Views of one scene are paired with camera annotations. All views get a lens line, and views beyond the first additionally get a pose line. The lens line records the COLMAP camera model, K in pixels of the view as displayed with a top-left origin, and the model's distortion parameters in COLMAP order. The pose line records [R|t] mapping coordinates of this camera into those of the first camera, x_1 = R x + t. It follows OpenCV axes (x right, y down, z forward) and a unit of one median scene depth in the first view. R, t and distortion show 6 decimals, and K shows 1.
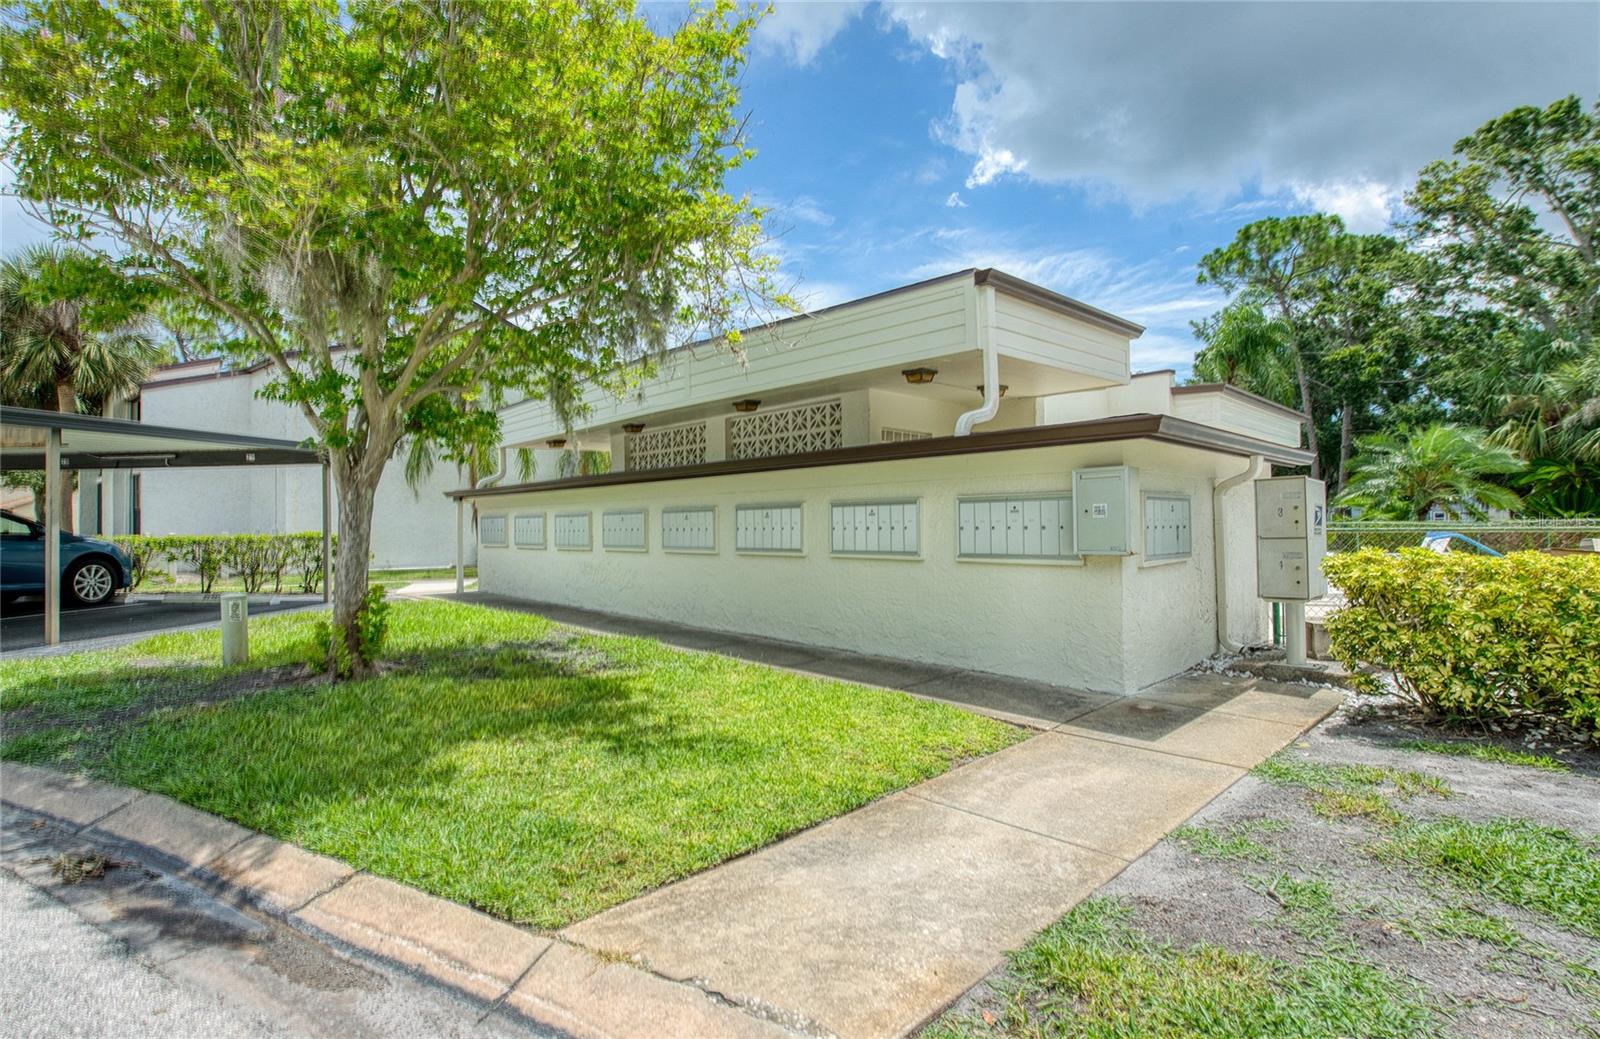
lens RADIAL K [[766.3, 0, 800.0], [0, 766.3, 519.5], [0, 0, 1]] dist [-0.010542, 0.000074]
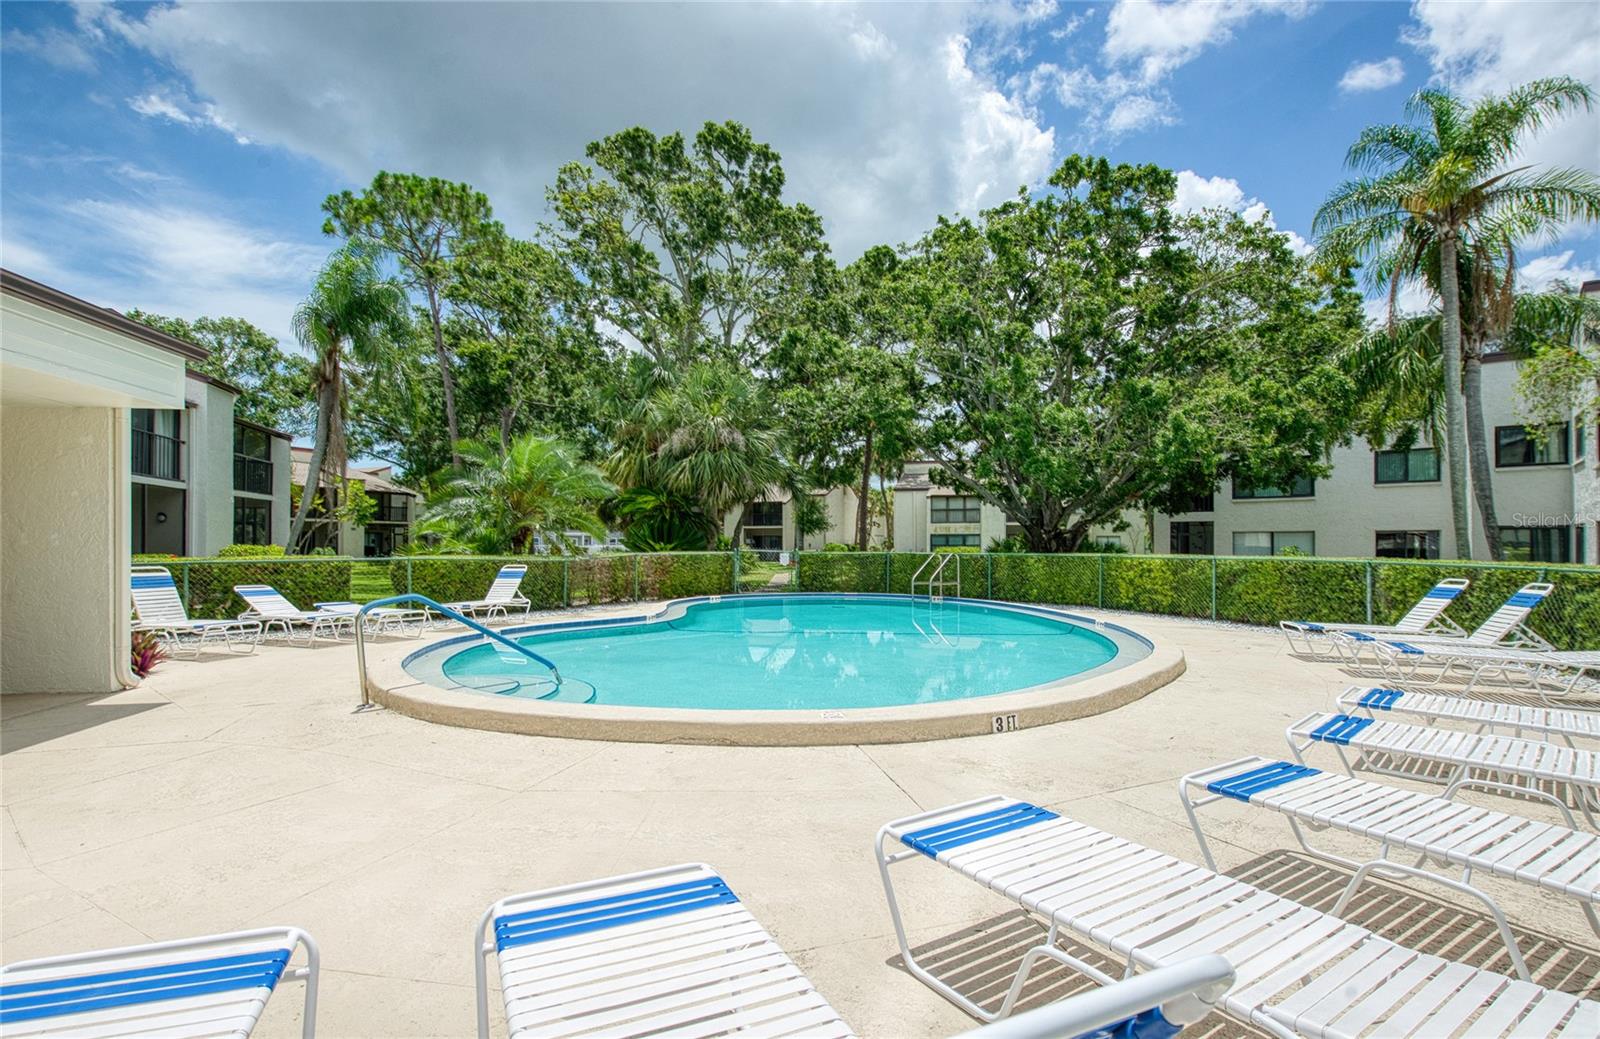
lens RADIAL K [[766.3, 0, 800.0], [0, 766.3, 519.5], [0, 0, 1]] dist [-0.010542, 0.000074]
pose [[0.598504, 0.034799, 0.800364, 0.324028], [-0.015712, 0.999374, -0.031703, -0.011977], [-0.800966, 0.006399, 0.598676, 0.262967]]
